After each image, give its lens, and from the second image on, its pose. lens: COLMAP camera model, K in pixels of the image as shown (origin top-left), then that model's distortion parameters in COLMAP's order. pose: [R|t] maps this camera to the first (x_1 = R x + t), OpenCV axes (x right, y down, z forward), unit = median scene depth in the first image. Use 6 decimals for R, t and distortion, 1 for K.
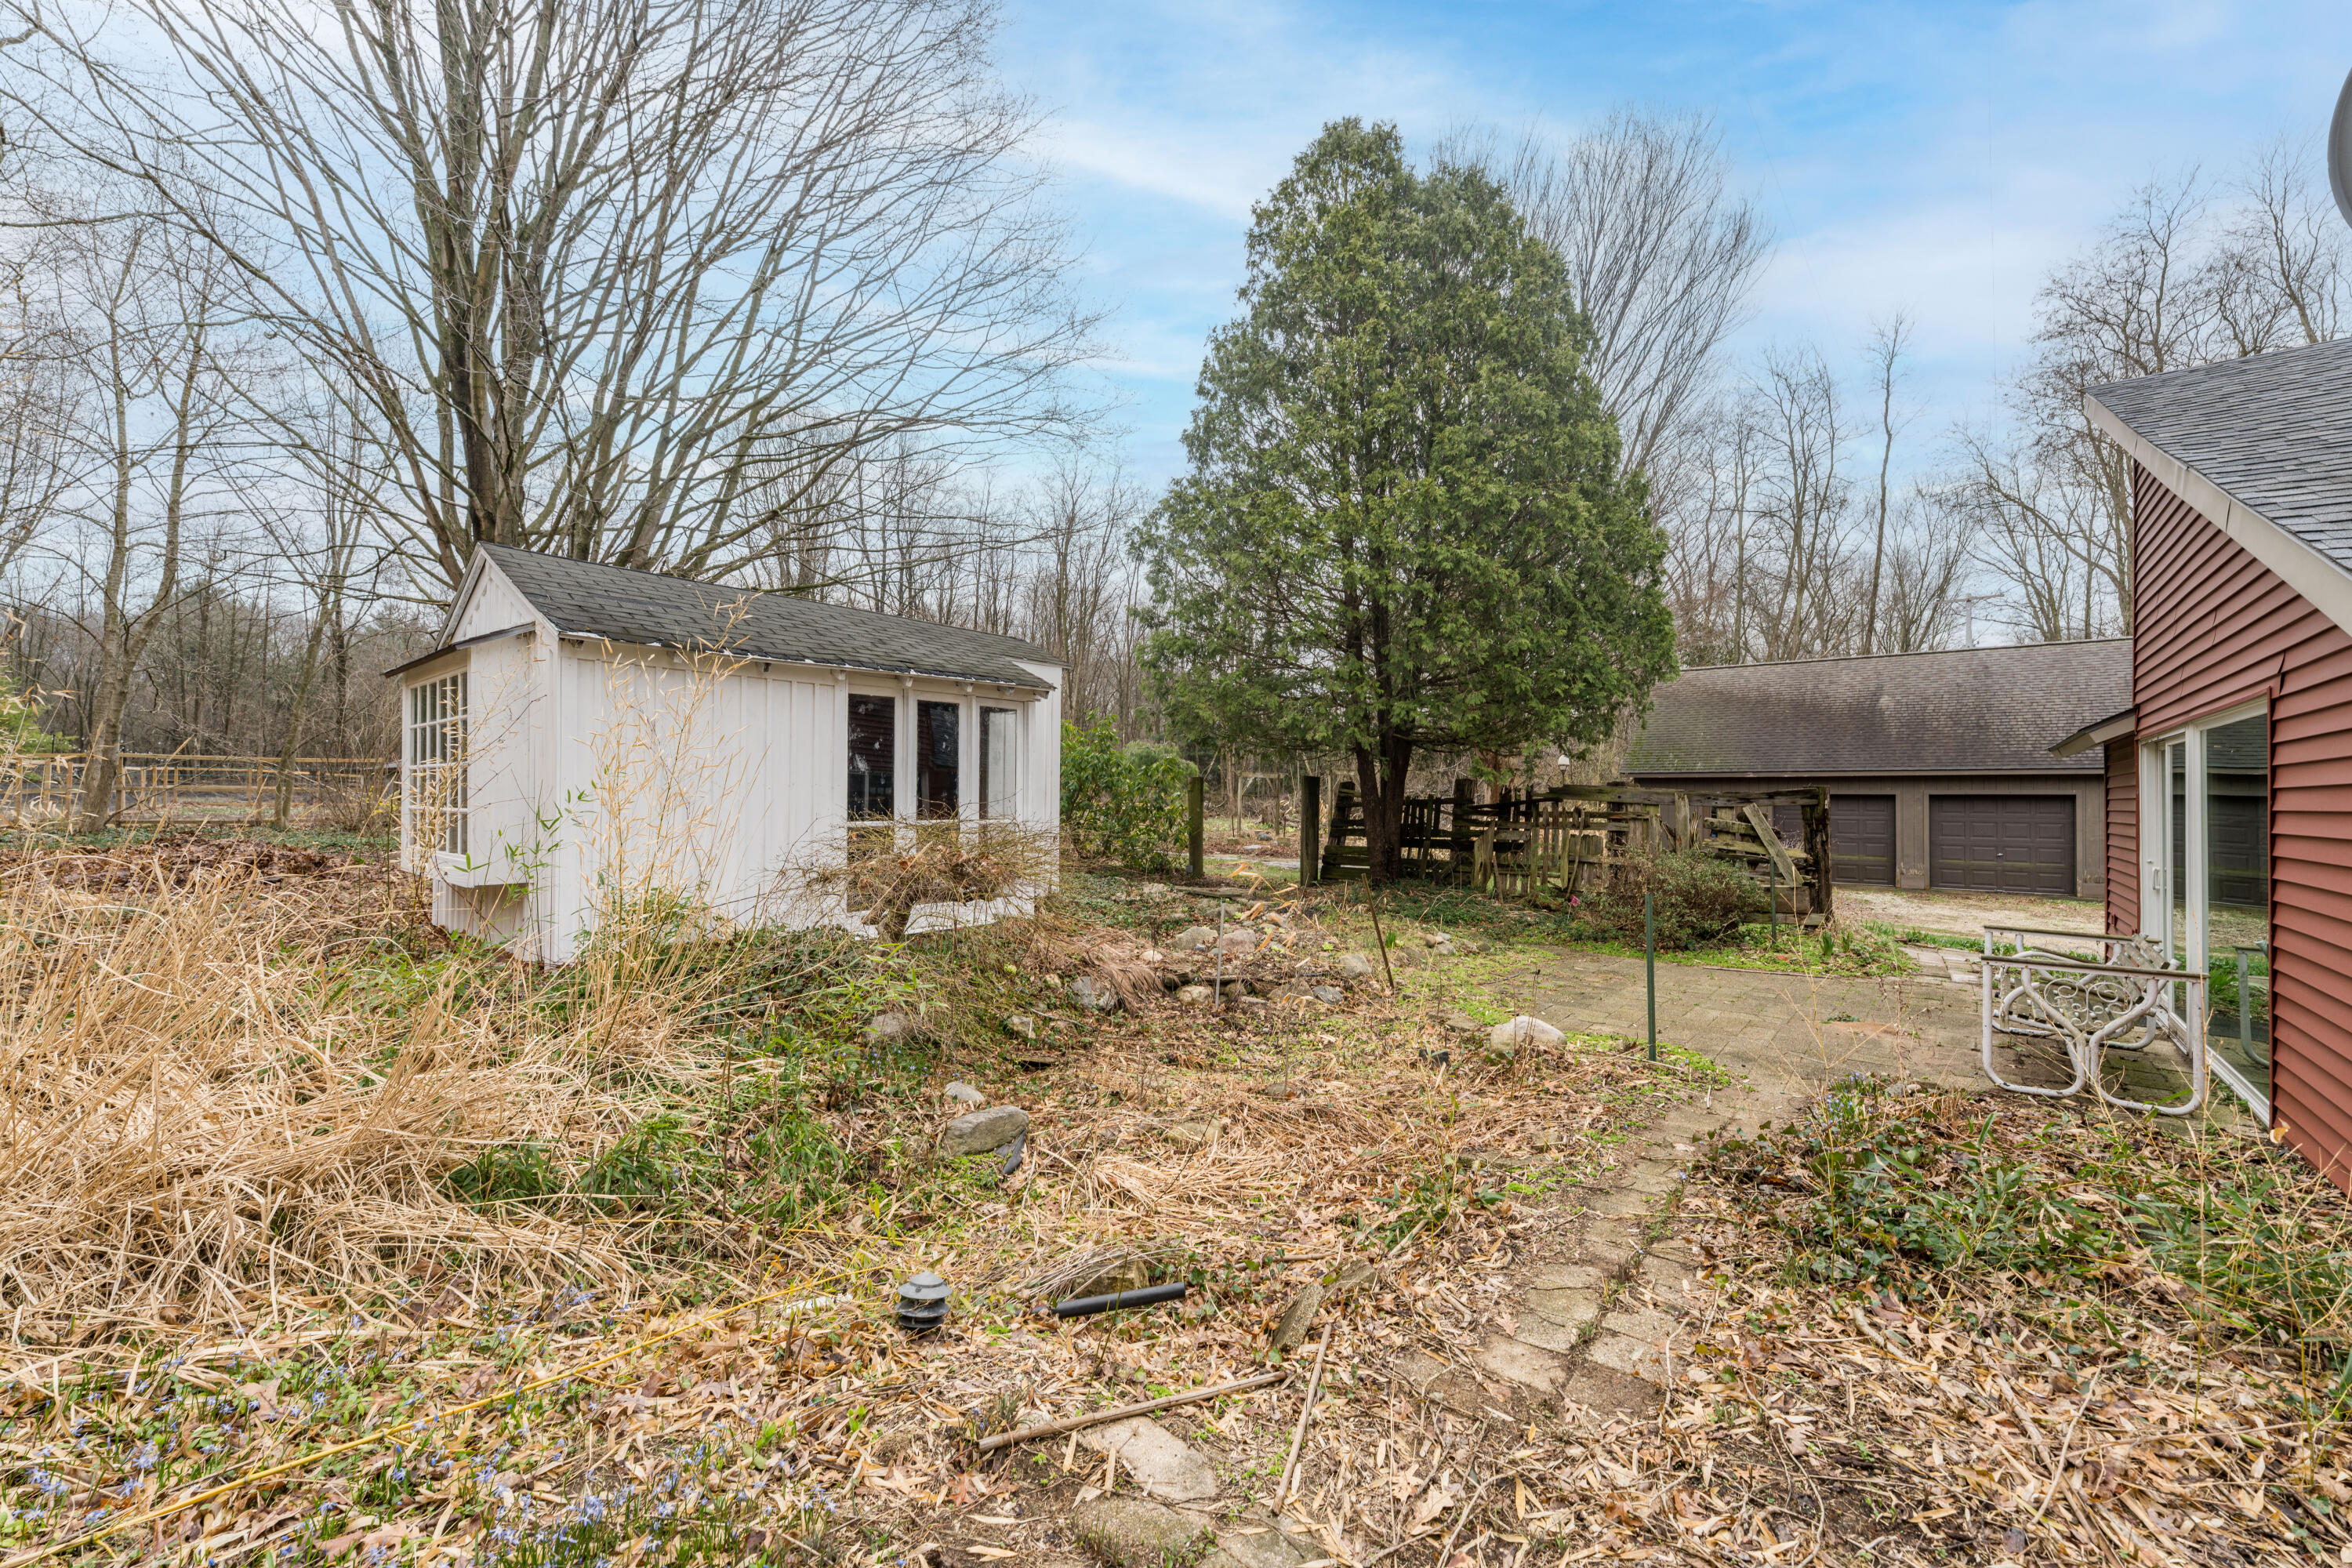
lens RADIAL K [[946.1, 0, 1182.9], [0, 946.1, 791.0], [0, 0, 1]] dist [0.000418, -0.000393]
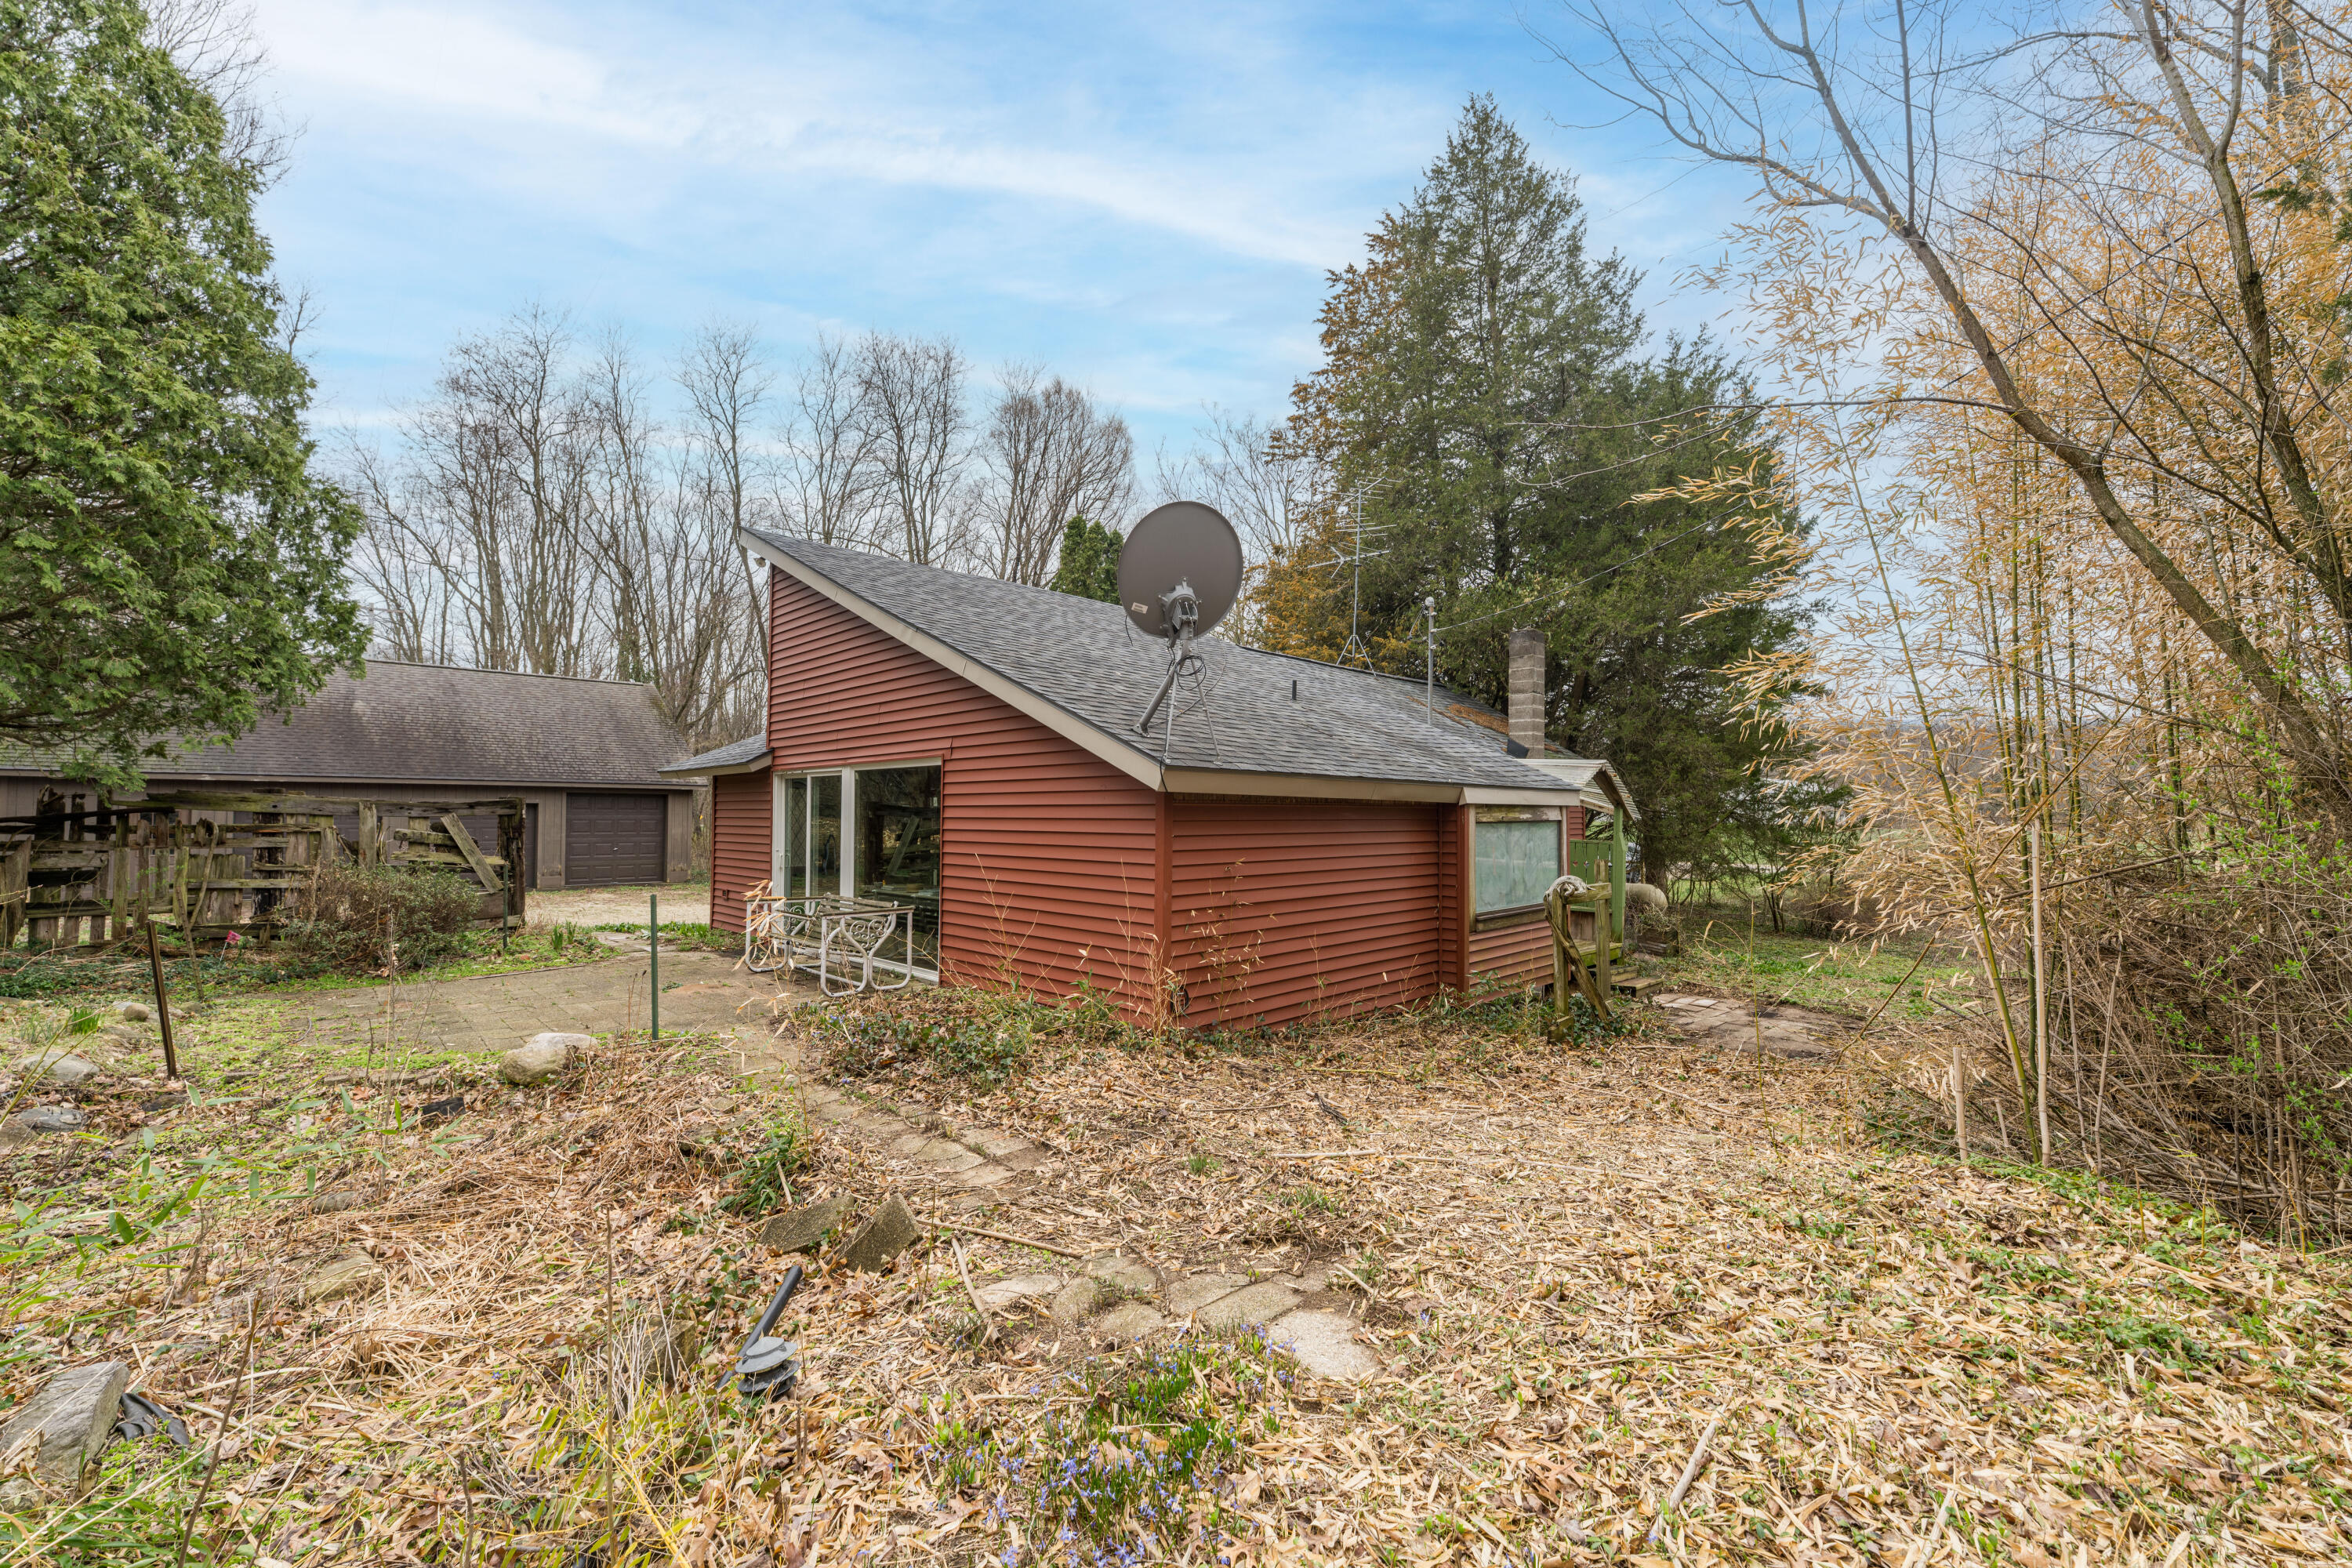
lens RADIAL K [[946.1, 0, 1180.3], [0, 946.1, 786.5], [0, 0, 1]] dist [0.000418, -0.000393]
pose [[0.099935, 0.023064, 0.994727, -0.333002], [-0.011910, 0.999687, -0.021983, -0.002787], [-0.994923, -0.009650, 0.100178, 0.146704]]
